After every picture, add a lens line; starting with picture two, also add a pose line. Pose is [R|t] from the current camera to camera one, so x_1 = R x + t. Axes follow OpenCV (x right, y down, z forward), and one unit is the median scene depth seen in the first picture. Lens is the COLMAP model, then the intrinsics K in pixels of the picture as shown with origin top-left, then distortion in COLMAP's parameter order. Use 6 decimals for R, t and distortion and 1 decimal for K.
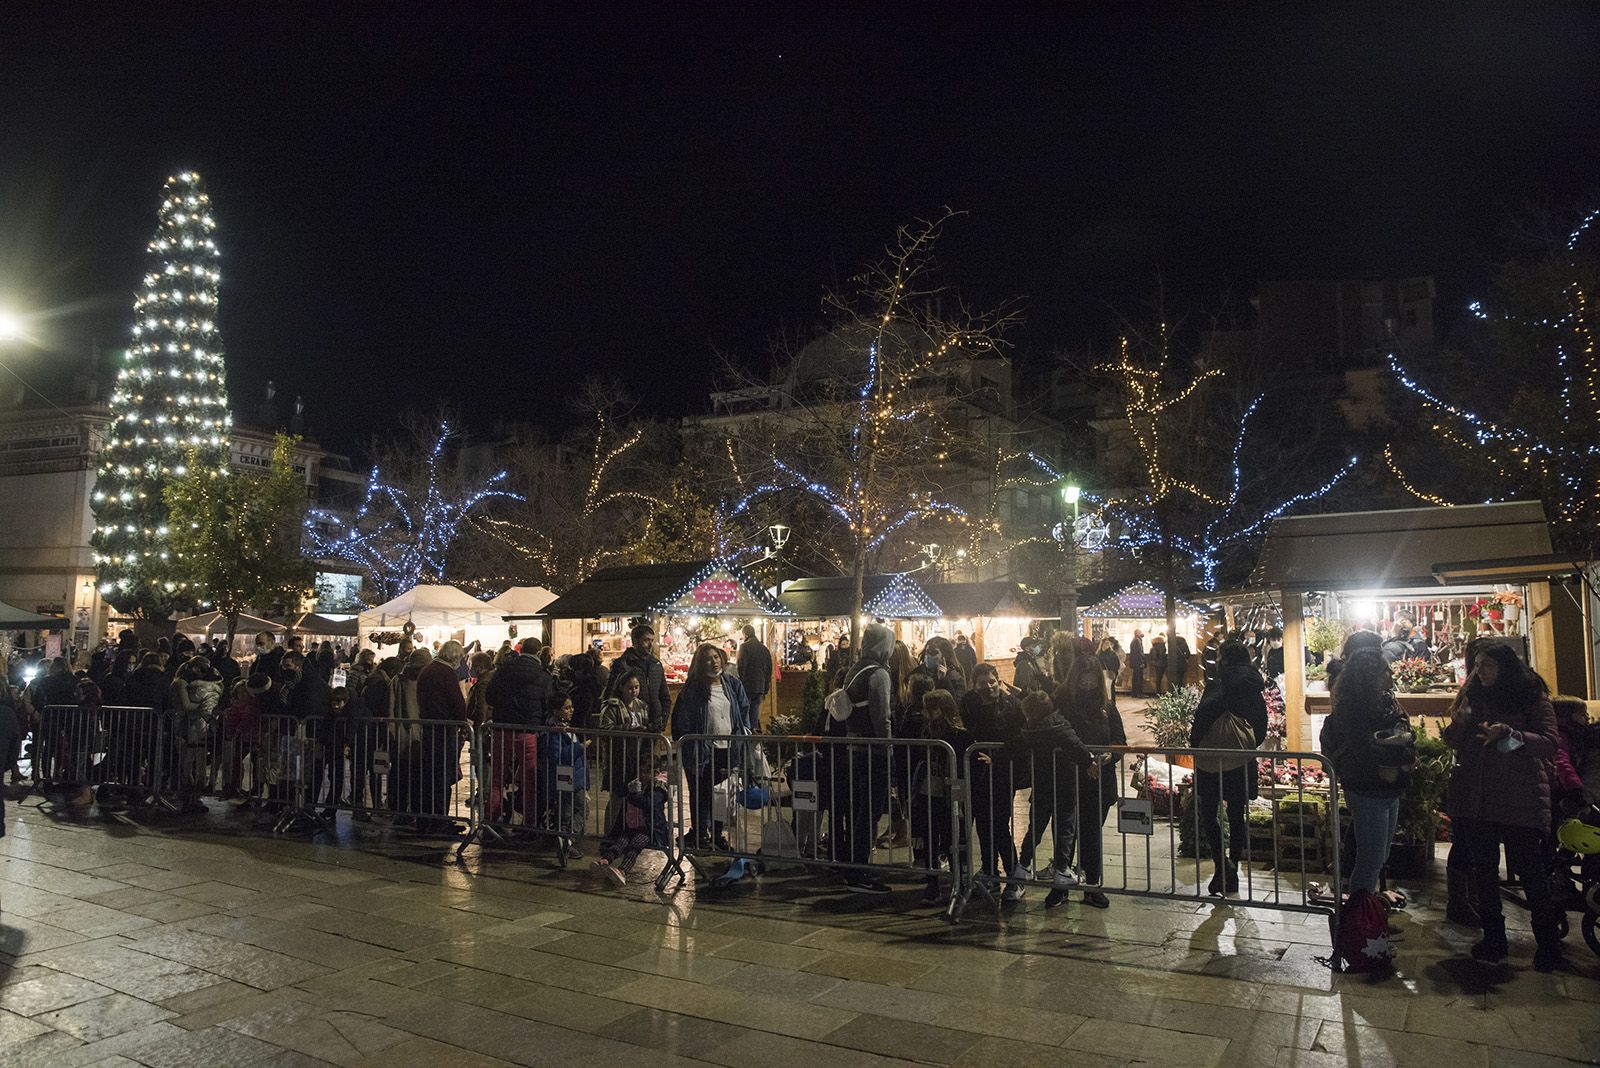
lens RADIAL K [[1087.2, 0, 798.7], [0, 1087.2, 514.7], [0, 0, 1]] dist [-0.136123, 0.102277]
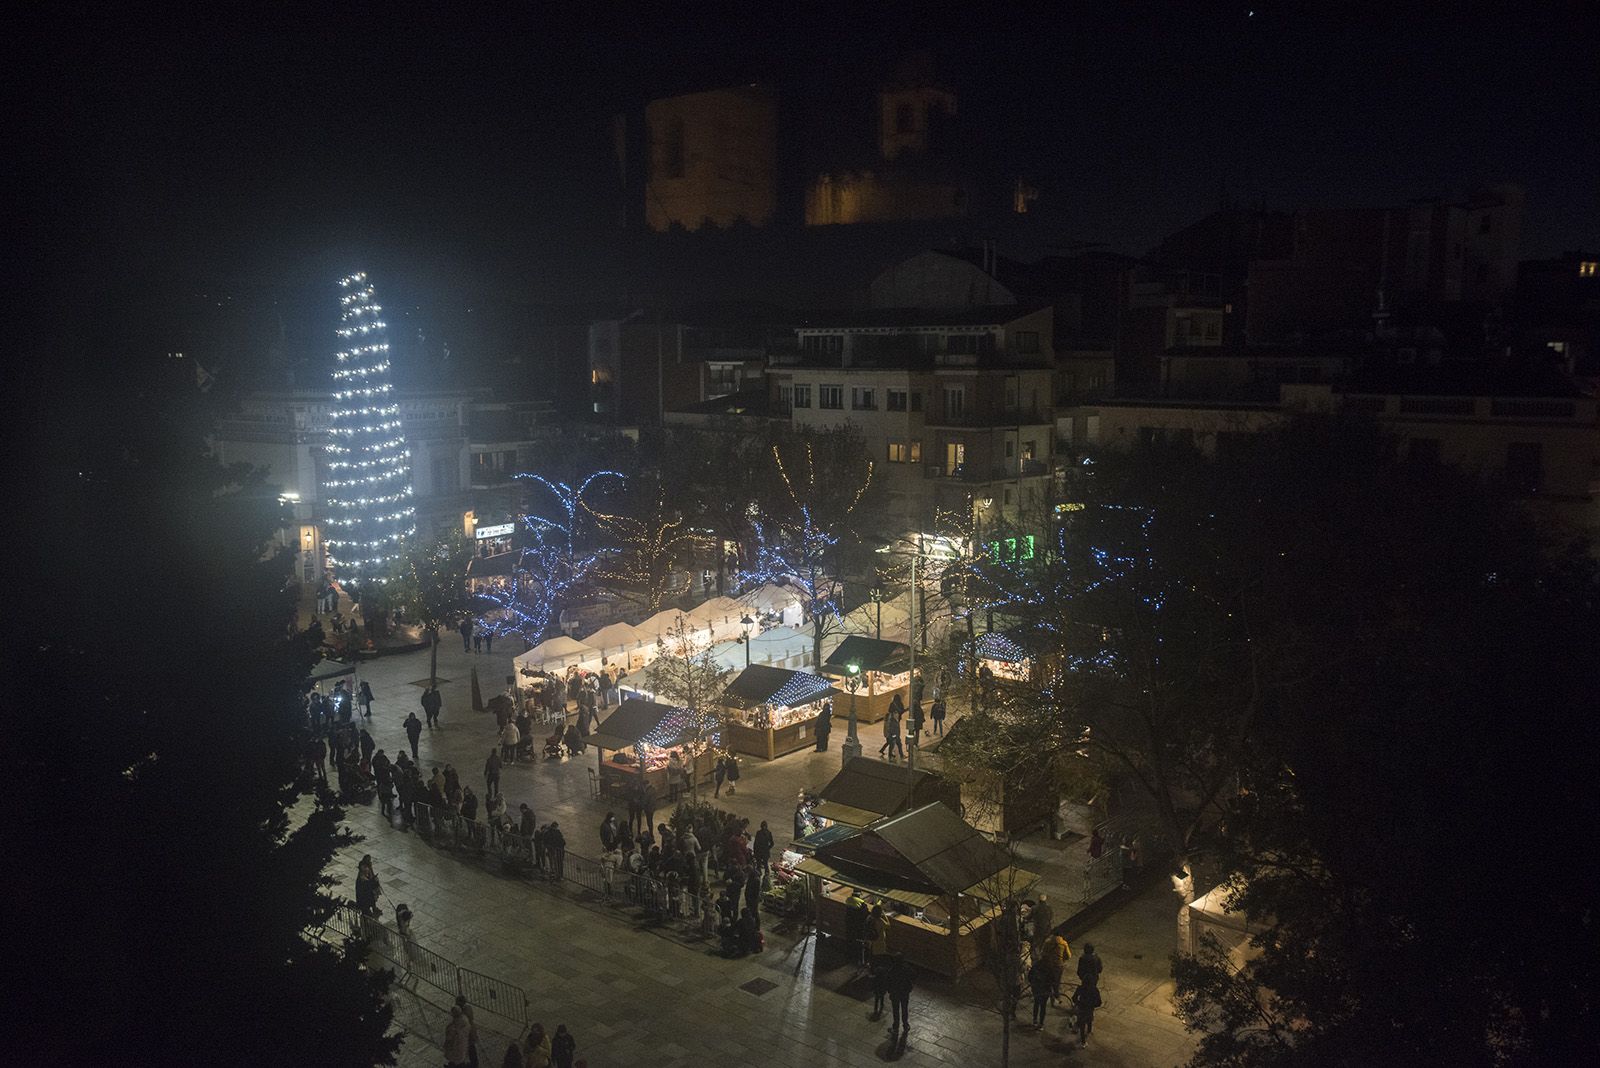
lens RADIAL K [[1276.6, 0, 797.2], [0, 1276.6, 495.9], [0, 0, 1]] dist [-0.053395, 0.008889]
pose [[0.985702, -0.002415, -0.168483, 0.252618], [0.039031, 0.975974, 0.214363, -0.386042], [0.163918, -0.217874, 0.962113, -0.553107]]
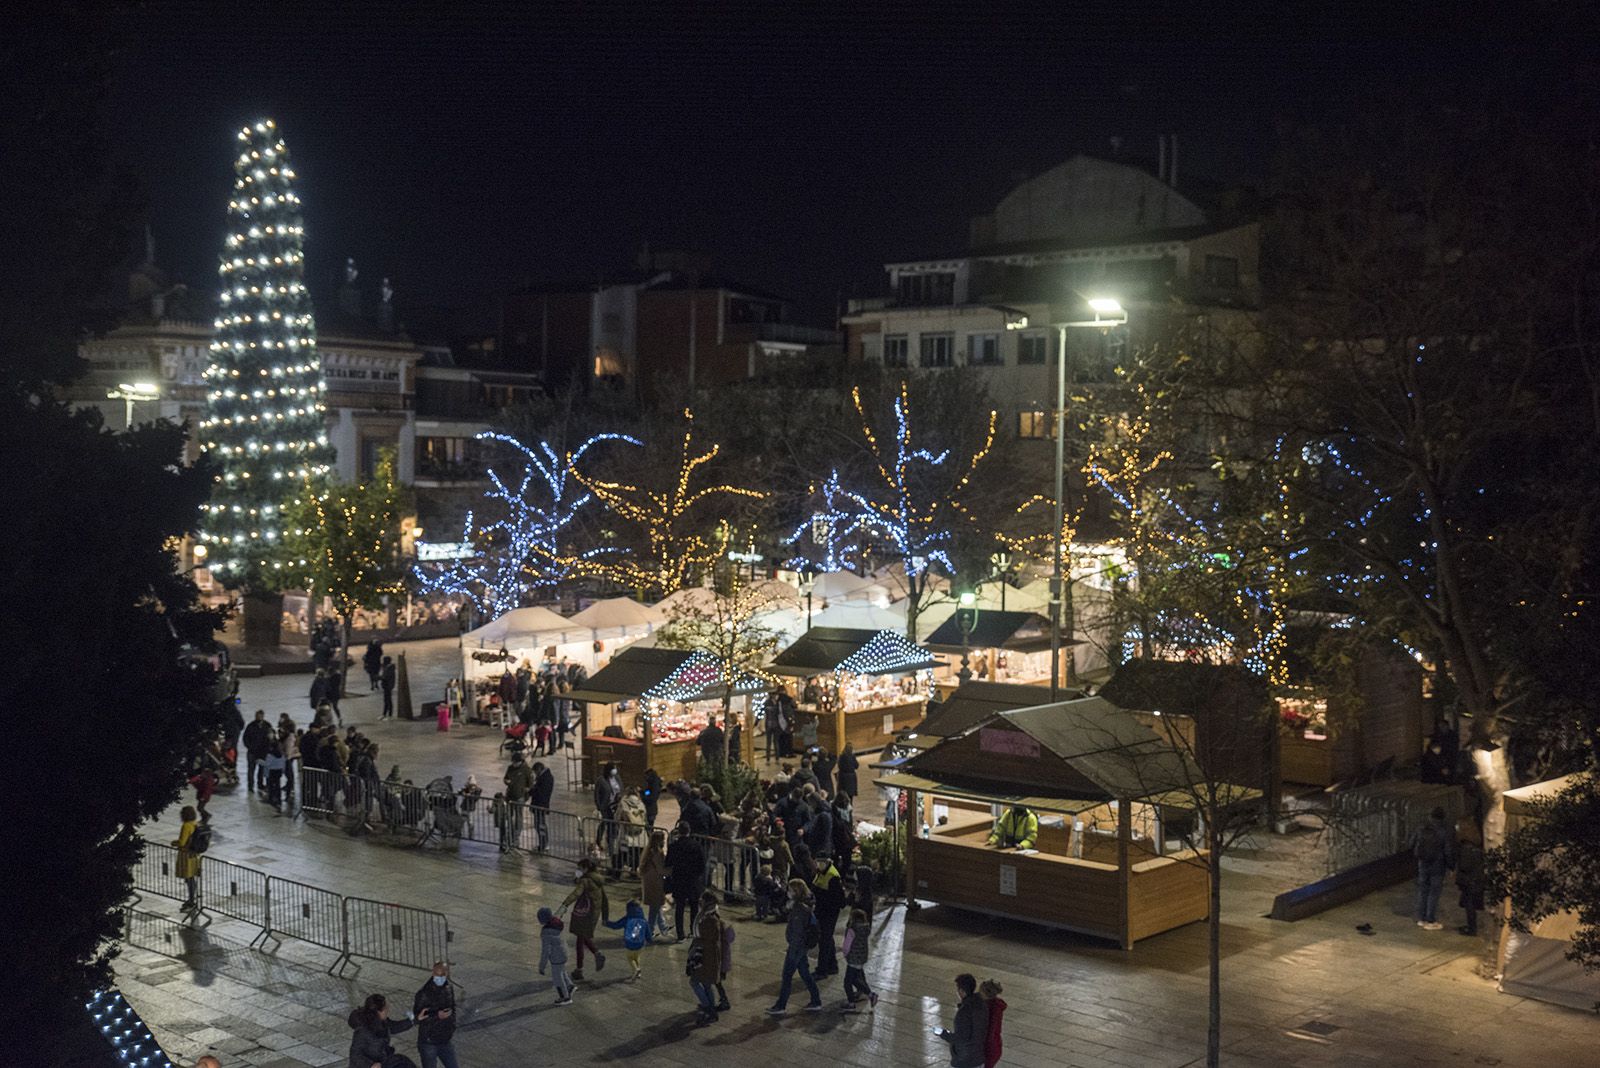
lens RADIAL K [[1807.9, 0, 850.6], [0, 1807.9, 470.6], [0, 0, 1]] dist [0.024326, -0.002149]
pose [[0.982533, 0.002572, -0.186070, 0.242815], [0.019769, 0.992804, 0.118112, -0.204426], [0.185035, -0.119727, 0.975411, -0.541617]]
